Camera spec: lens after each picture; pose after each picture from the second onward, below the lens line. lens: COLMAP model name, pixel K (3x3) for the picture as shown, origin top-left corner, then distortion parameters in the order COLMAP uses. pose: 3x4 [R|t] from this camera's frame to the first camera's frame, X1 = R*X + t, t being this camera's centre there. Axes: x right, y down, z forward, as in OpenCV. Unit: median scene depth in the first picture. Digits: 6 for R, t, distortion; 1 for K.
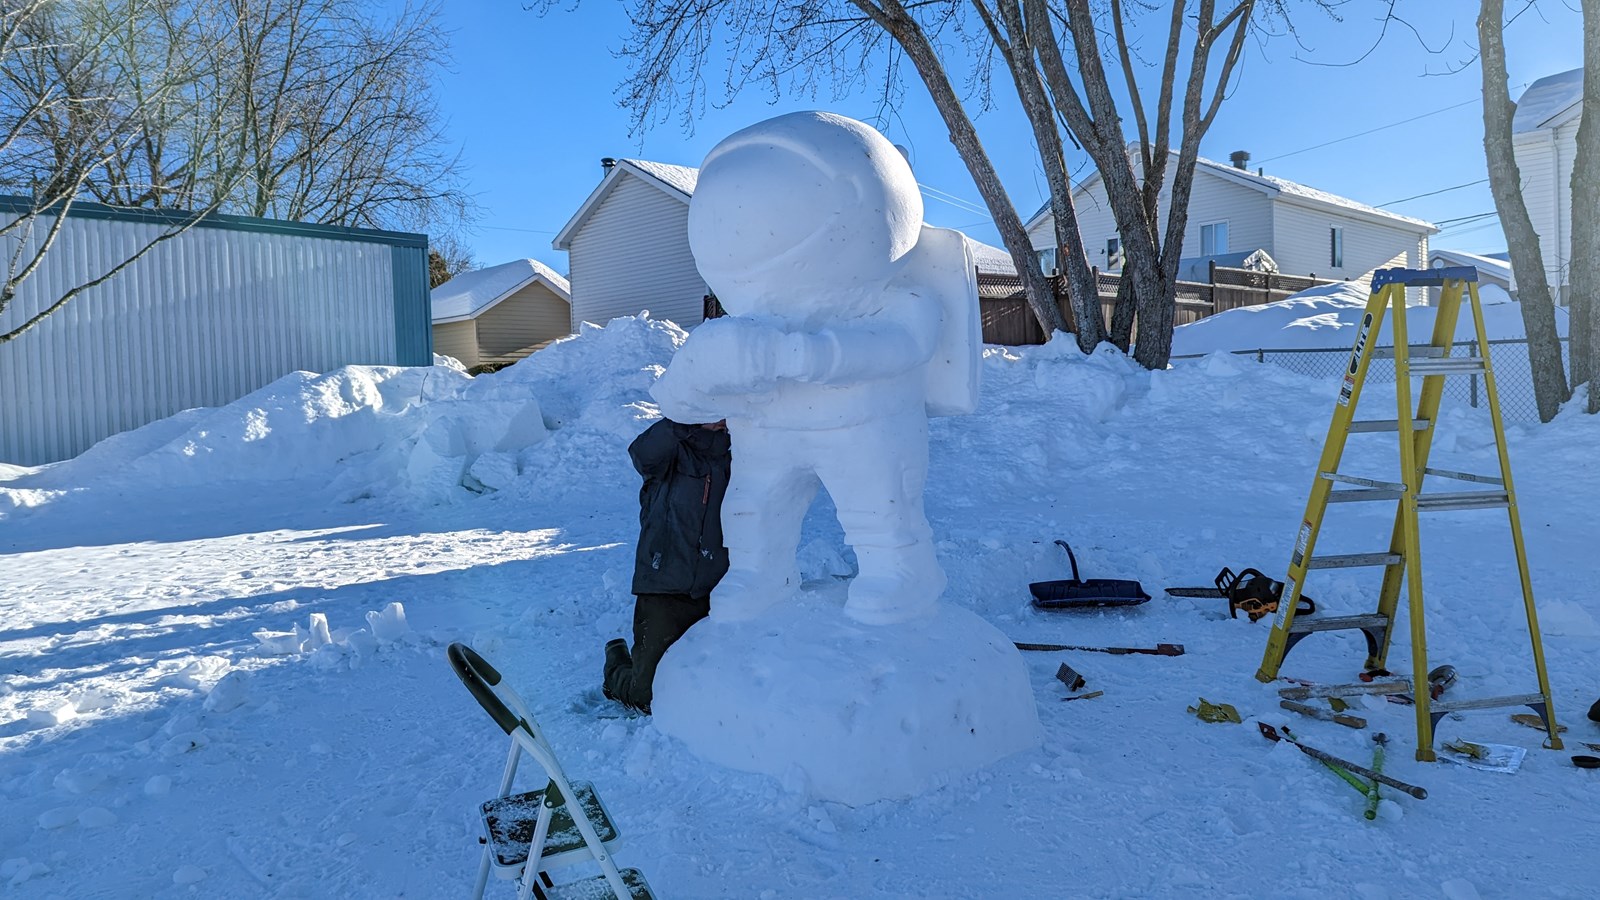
lens RADIAL K [[1141.9, 0, 800.0], [0, 1141.9, 450.0], [0, 0, 1]] dist [0.076876, -0.070570]
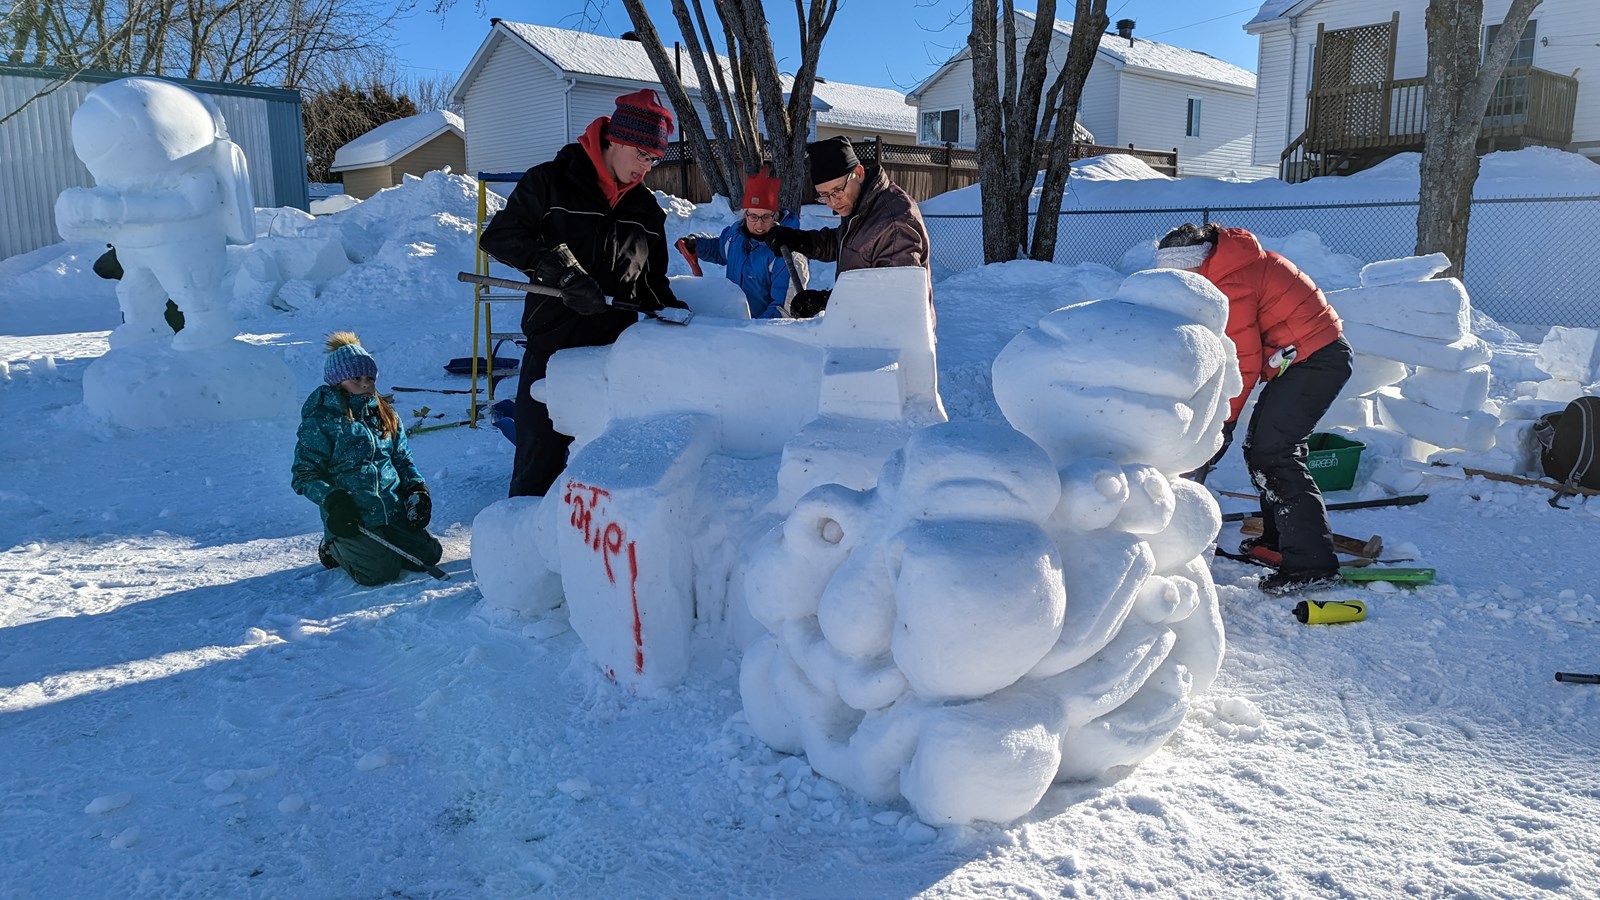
lens RADIAL K [[1141.9, 0, 800.0], [0, 1141.9, 450.0], [0, 0, 1]] dist [0.076876, -0.070570]
pose [[0.999071, 0.031684, -0.029227, 0.296790], [-0.027723, 0.991492, 0.127178, 0.009933], [0.033008, -0.126249, 0.991449, -0.237518]]
